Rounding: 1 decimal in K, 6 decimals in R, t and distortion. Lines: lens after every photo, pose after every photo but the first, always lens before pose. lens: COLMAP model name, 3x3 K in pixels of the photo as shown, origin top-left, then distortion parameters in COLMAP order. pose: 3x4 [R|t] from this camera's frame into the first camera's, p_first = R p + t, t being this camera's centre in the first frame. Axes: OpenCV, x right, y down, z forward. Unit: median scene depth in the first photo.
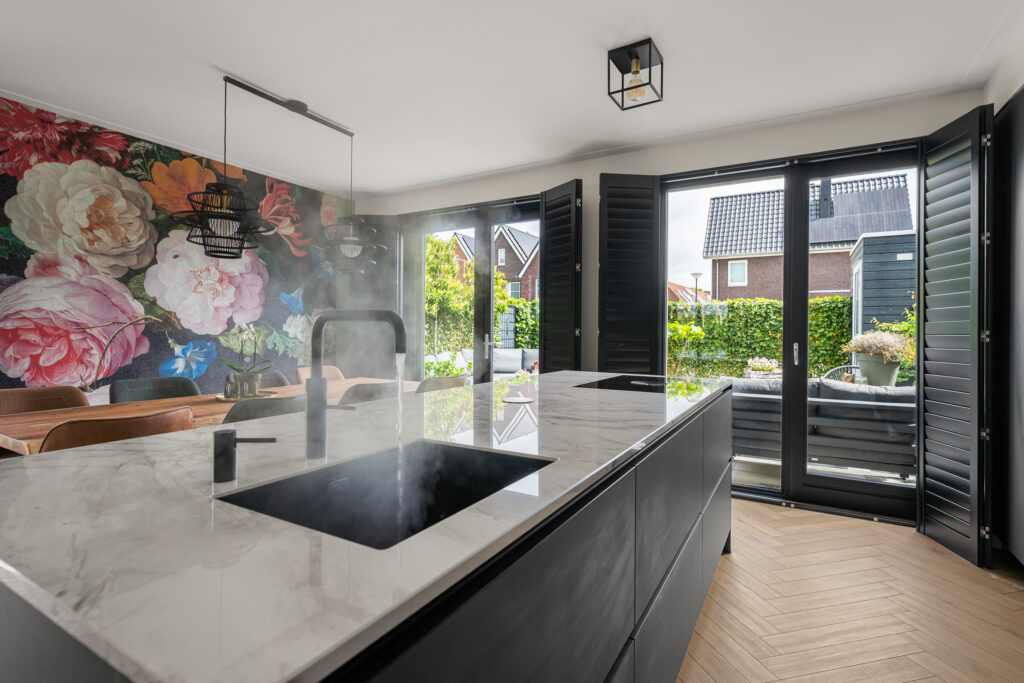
lens RADIAL K [[502.0, 0, 508.9], [0, 502.0, 330.7], [0, 0, 1]] dist [0.012743, 0.000294]
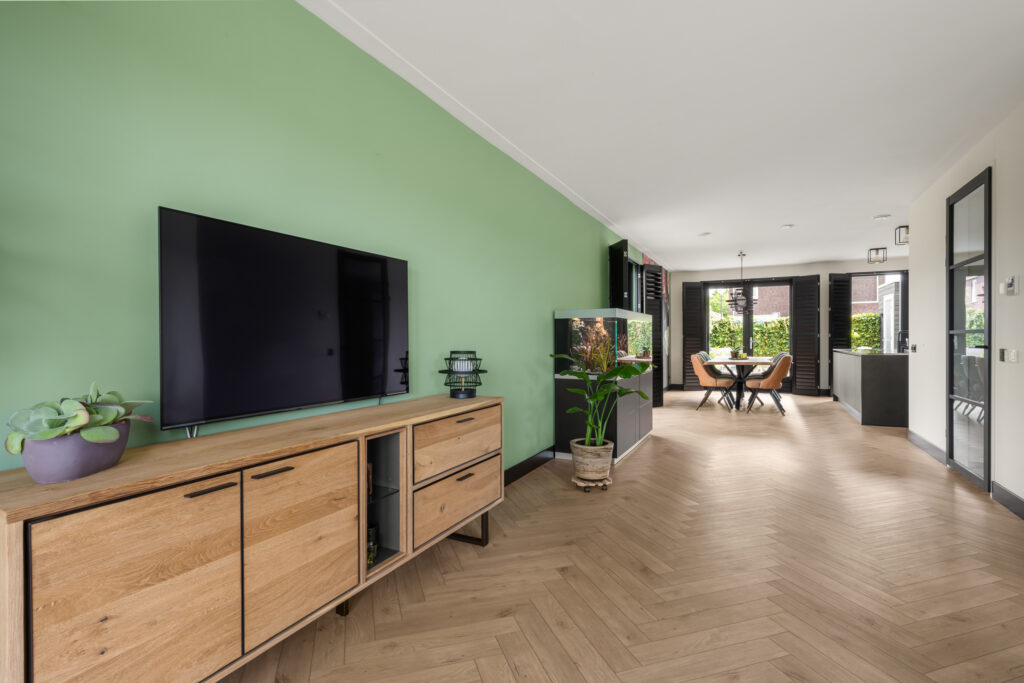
lens RADIAL K [[509.3, 0, 512.0], [0, 509.3, 341.5], [0, 0, 1]] dist [0.001273, 0.000679]
pose [[0.996605, -0.012862, 0.081319, -0.649639], [0.012506, 0.999910, 0.004883, 0.002613], [-0.081374, -0.003850, 0.996676, -0.582439]]
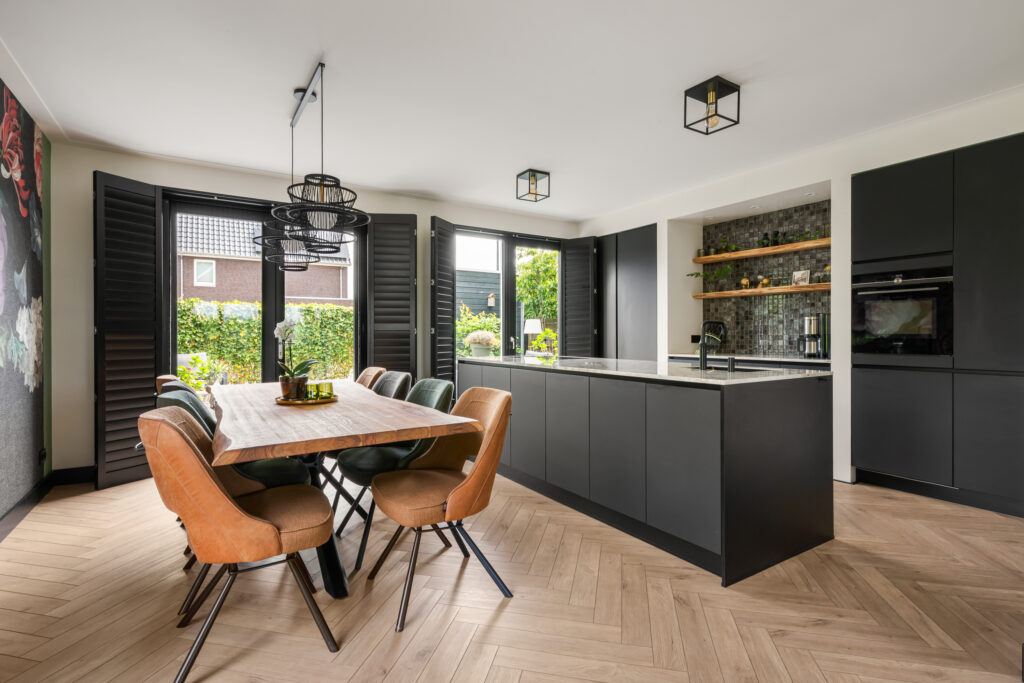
lens RADIAL K [[509.3, 0, 512.0], [0, 509.3, 341.5], [0, 0, 1]] dist [0.001273, 0.000679]
pose [[0.469708, -0.015430, 0.882687, -0.370485], [0.001081, 0.999857, 0.016903, 0.004348], [-0.882821, -0.006986, 0.469657, 0.055765]]
